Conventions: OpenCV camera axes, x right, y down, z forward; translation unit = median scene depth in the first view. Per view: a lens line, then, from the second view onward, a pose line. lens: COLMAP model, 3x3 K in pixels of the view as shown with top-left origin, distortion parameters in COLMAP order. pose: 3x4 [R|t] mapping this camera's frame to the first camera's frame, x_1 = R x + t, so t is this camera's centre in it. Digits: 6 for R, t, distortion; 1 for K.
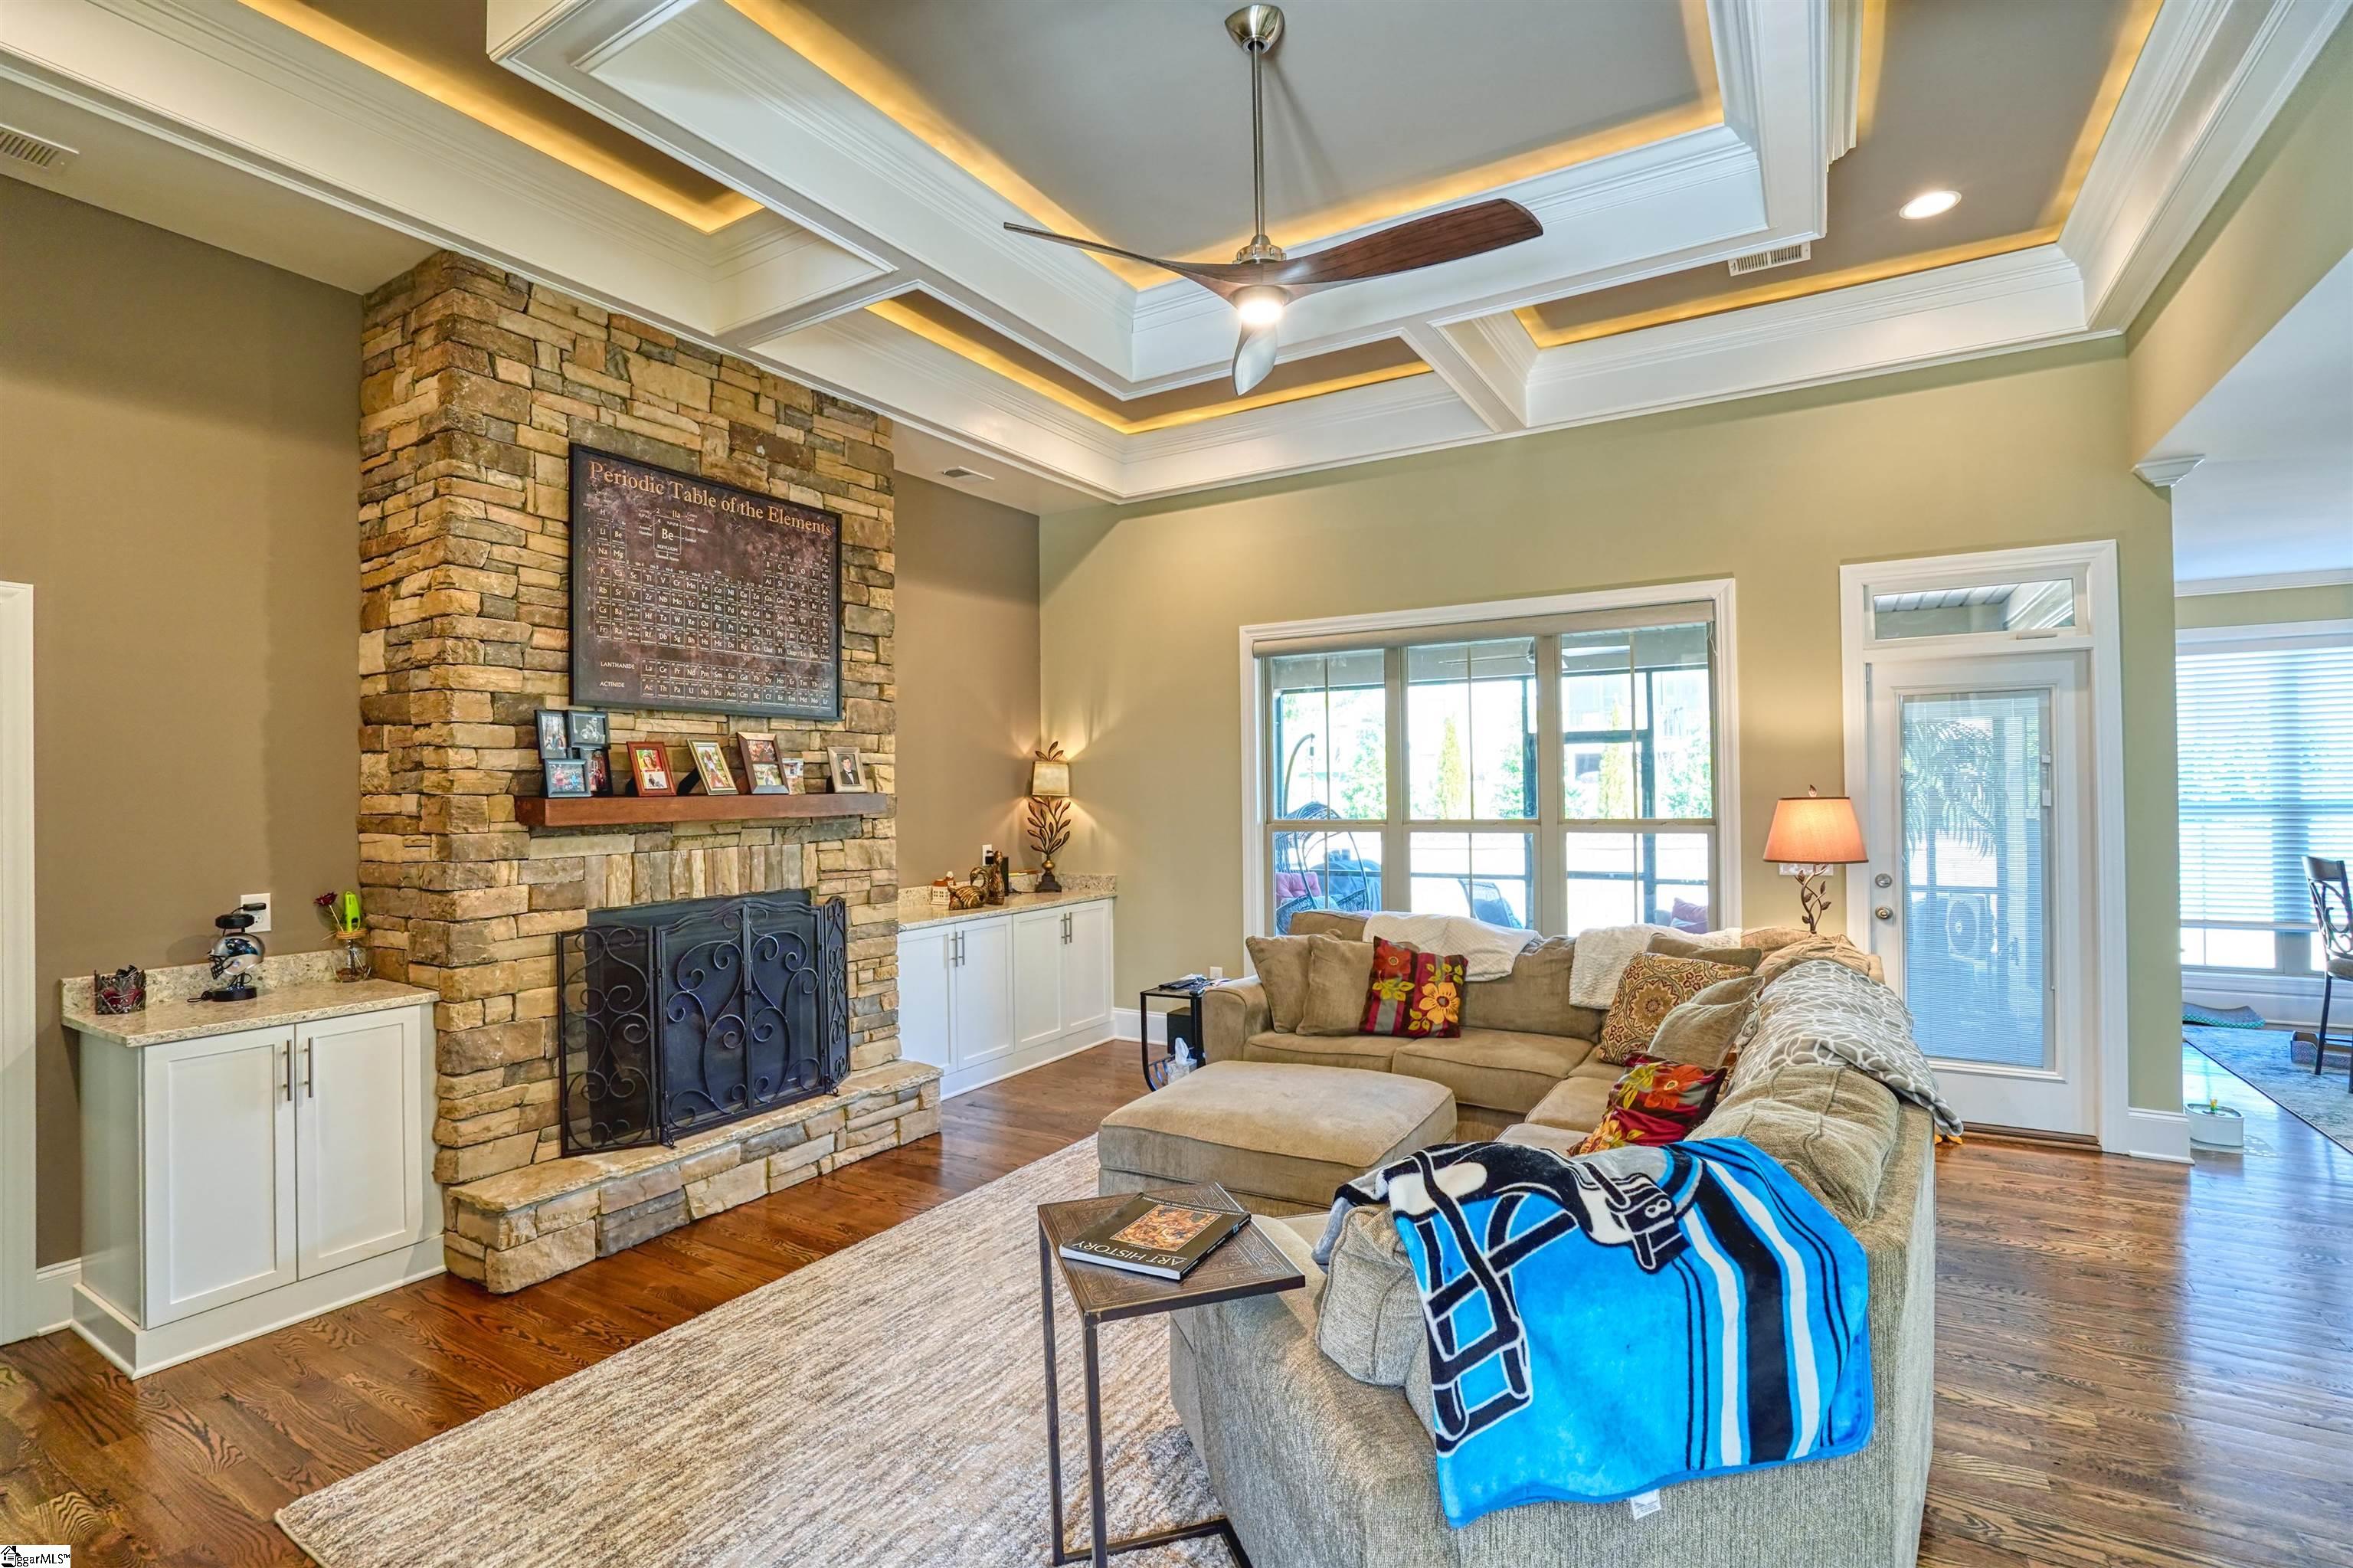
lens RADIAL K [[1091.5, 0, 1164.6], [0, 1091.5, 784.9], [0, 0, 1]] dist [-0.061284, 0.025691]
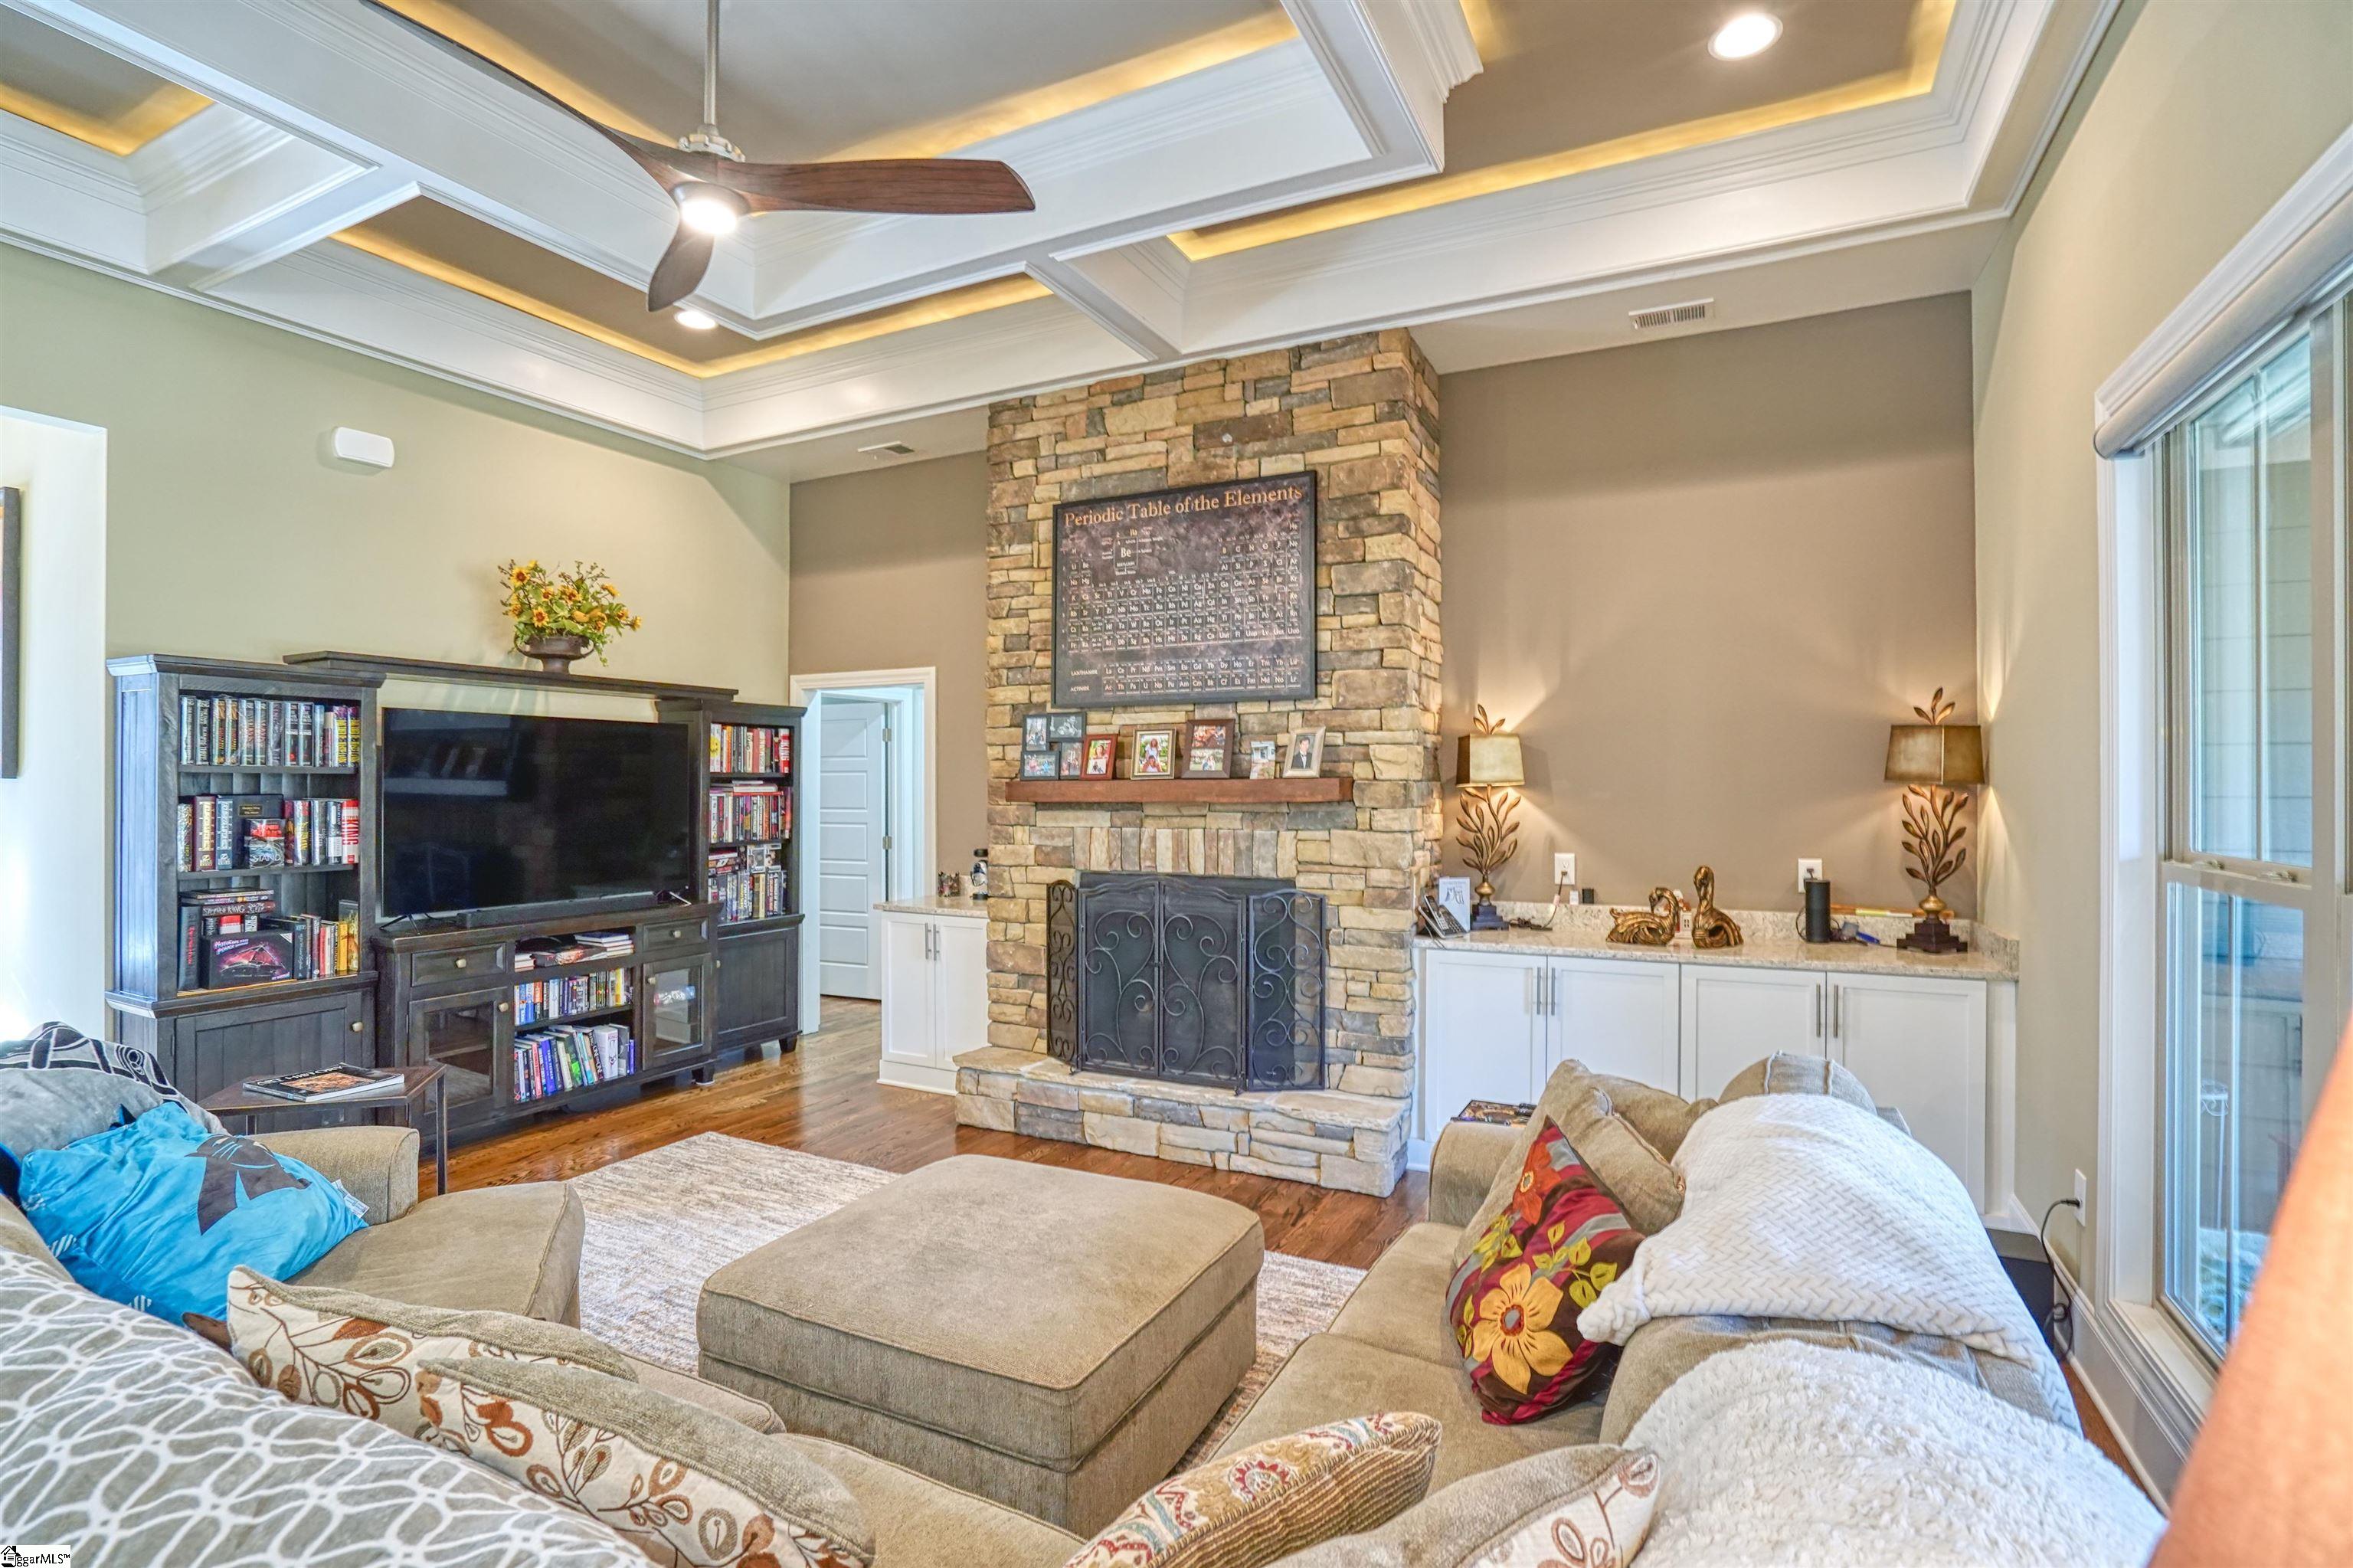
lens RADIAL K [[1091.5, 0, 1164.6], [0, 1091.5, 784.9], [0, 0, 1]] dist [-0.061284, 0.025691]
pose [[0.083956, 0.012403, -0.996392, 0.666330], [0.006158, 0.999897, 0.012965, 0.000981], [0.996450, -0.007224, 0.083871, 0.890235]]
